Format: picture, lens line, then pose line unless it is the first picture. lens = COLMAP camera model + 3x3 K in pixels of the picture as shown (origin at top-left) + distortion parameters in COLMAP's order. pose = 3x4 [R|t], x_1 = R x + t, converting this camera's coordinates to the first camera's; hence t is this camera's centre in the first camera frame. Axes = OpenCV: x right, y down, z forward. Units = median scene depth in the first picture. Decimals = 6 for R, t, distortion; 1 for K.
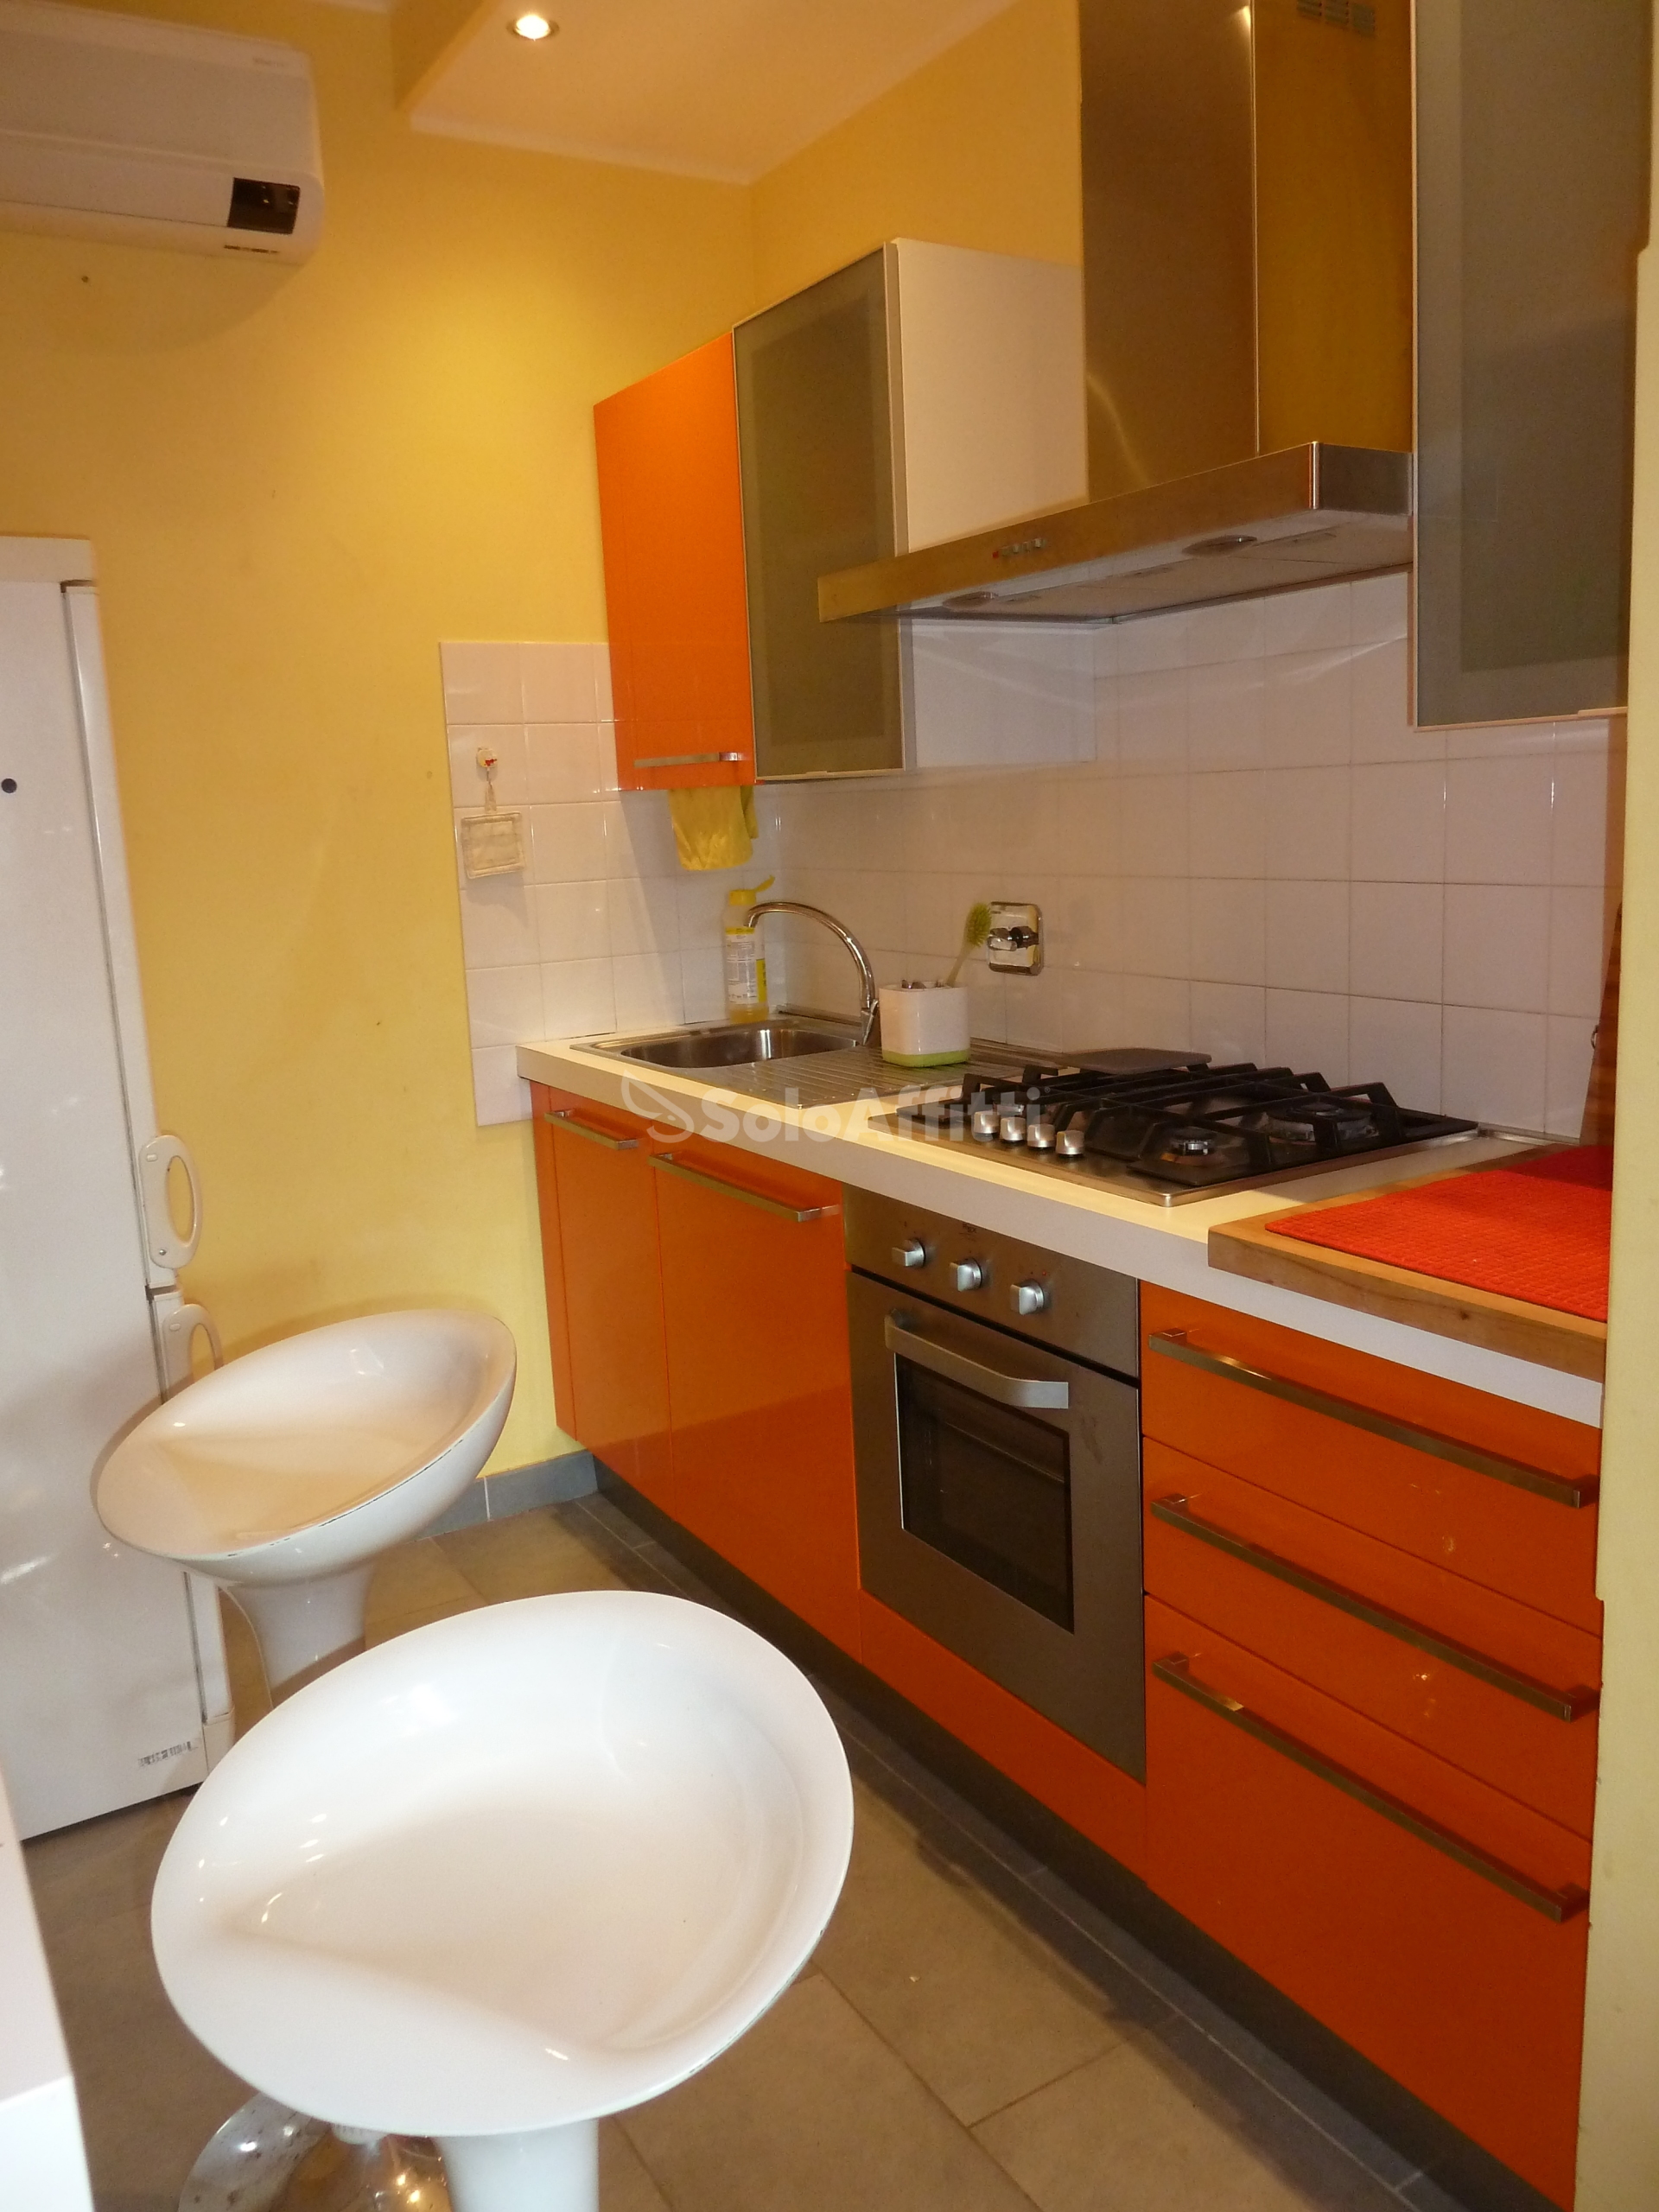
lens RADIAL K [[1649.4, 0, 829.7], [0, 1649.4, 1102.0], [0, 0, 1]] dist [-0.055121, -0.002271]
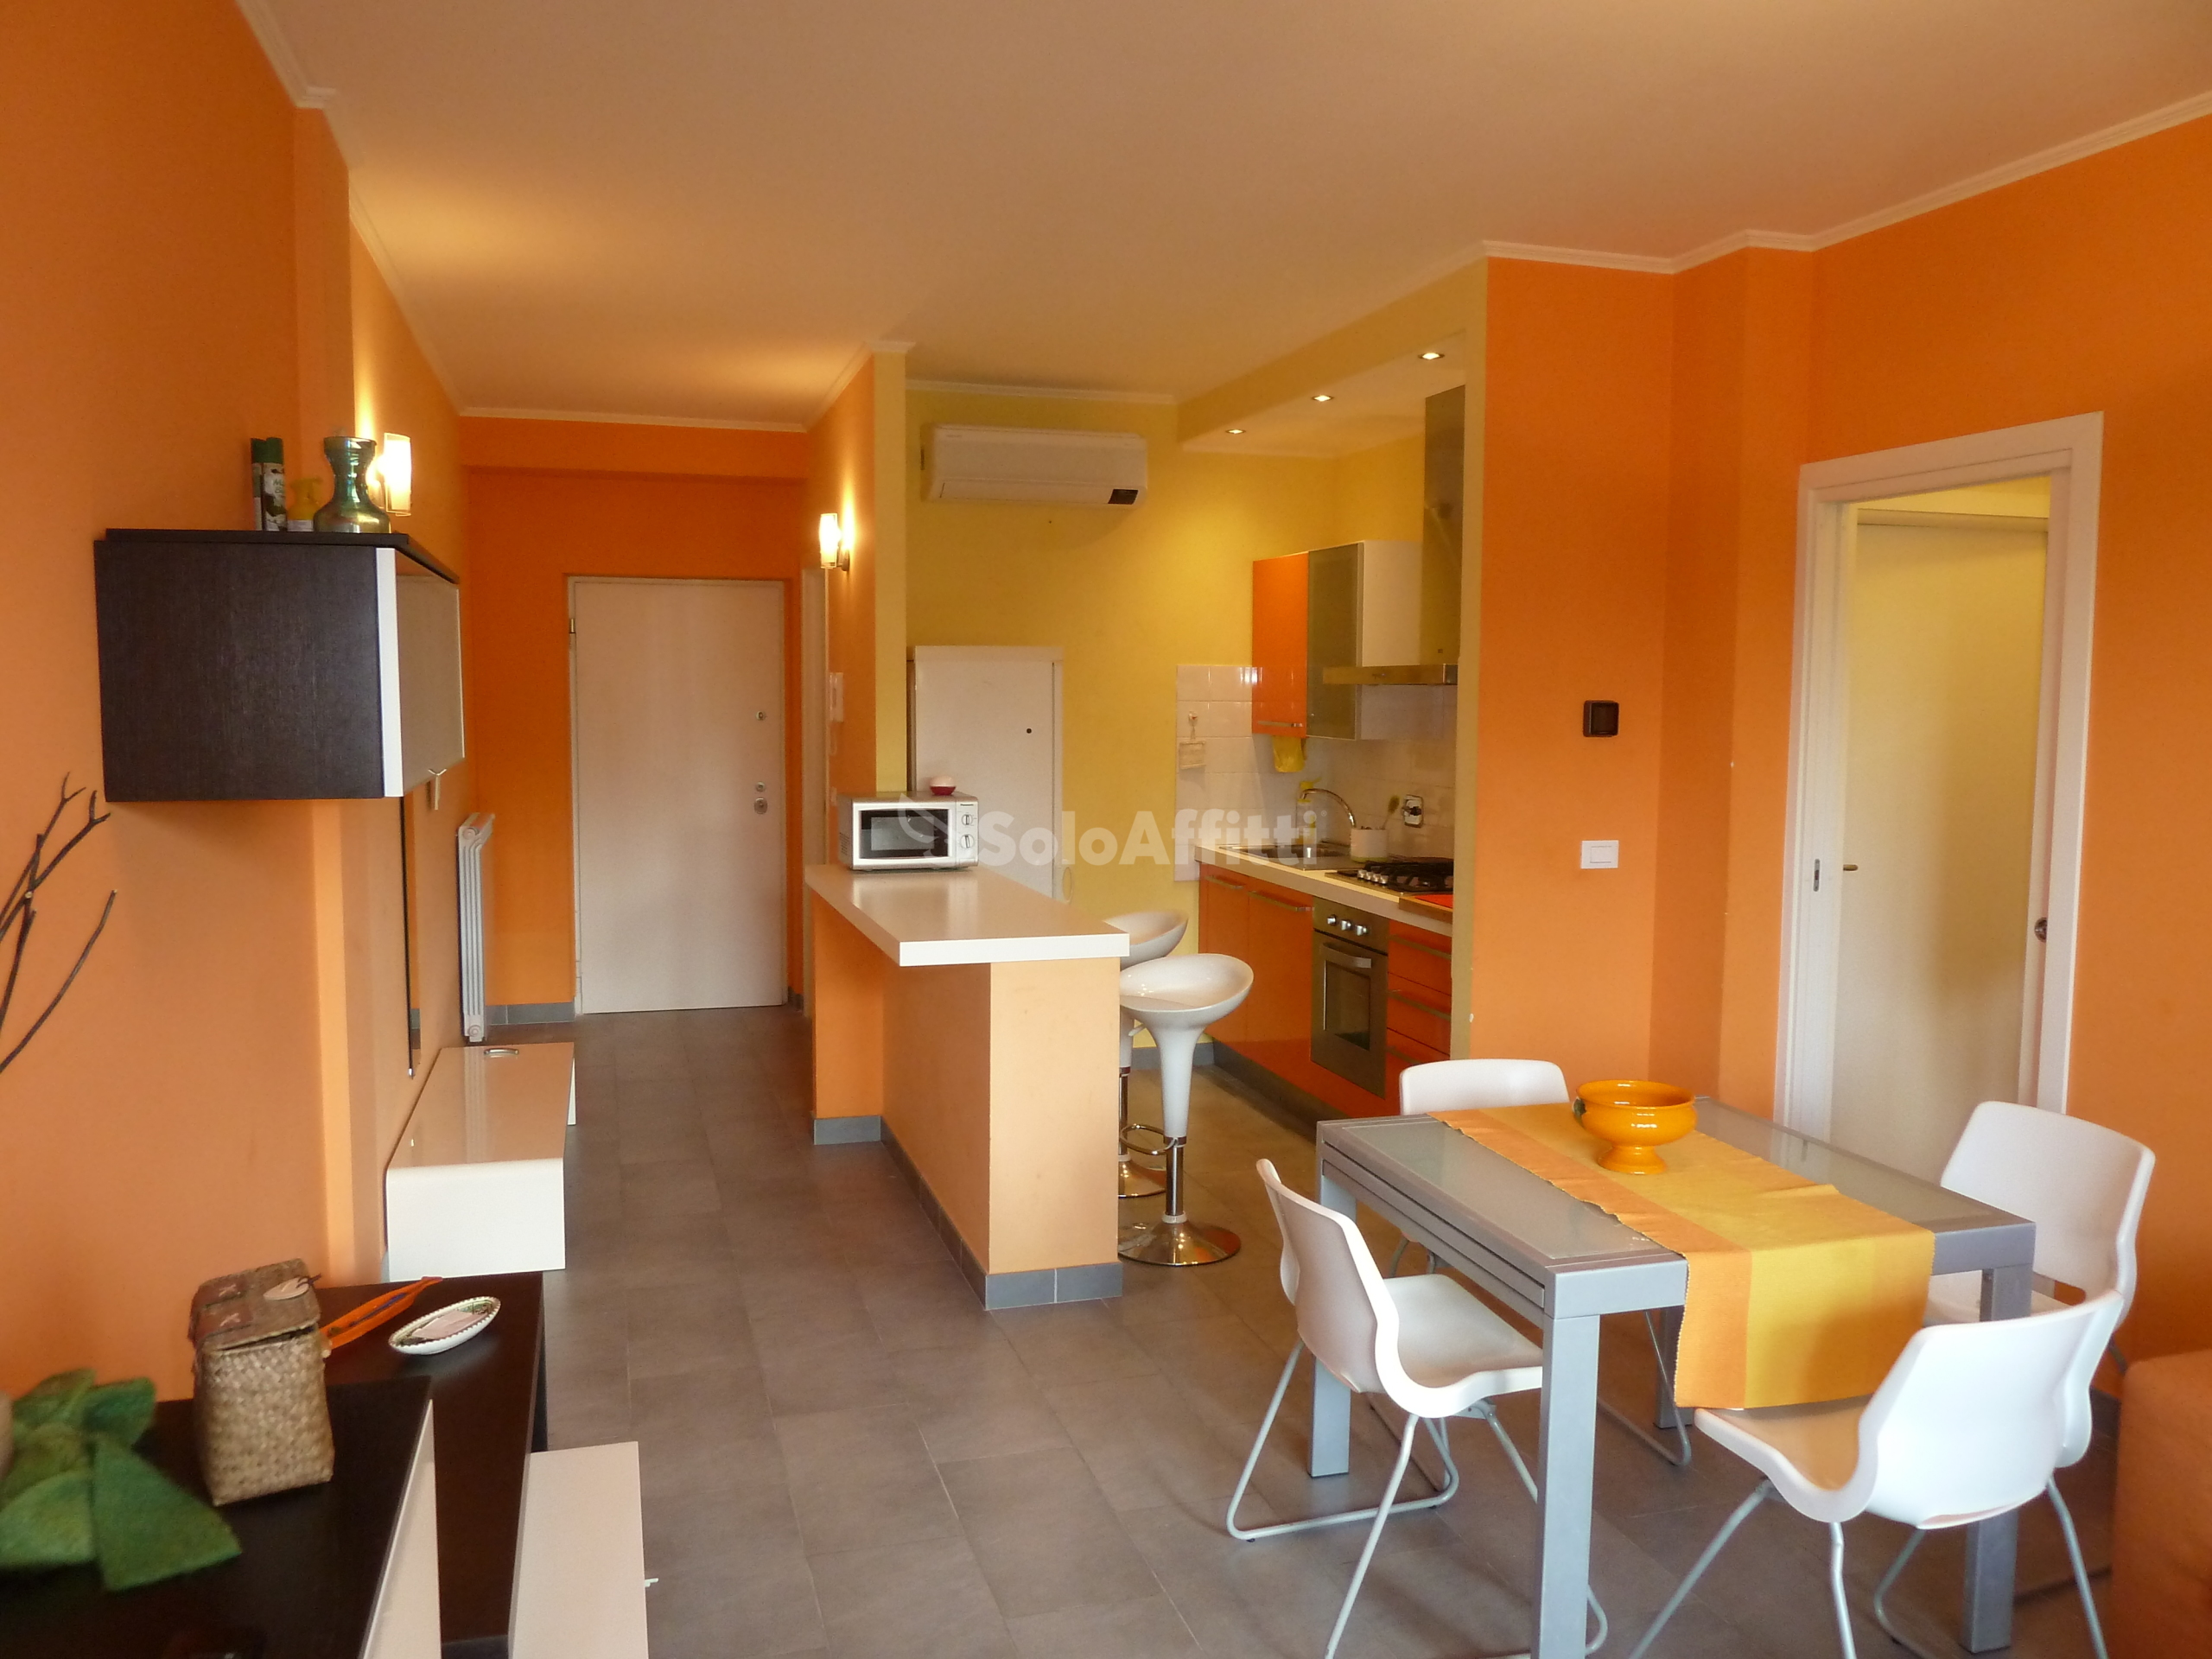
lens RADIAL K [[1649.4, 0, 1104.1], [0, 1649.4, 829.0], [0, 0, 1]] dist [-0.055121, -0.002271]
pose [[0.967965, 0.073343, -0.240133, 0.253960], [-0.094021, 0.992680, -0.075805, 0.141953], [0.232816, 0.095954, 0.967776, -1.342446]]
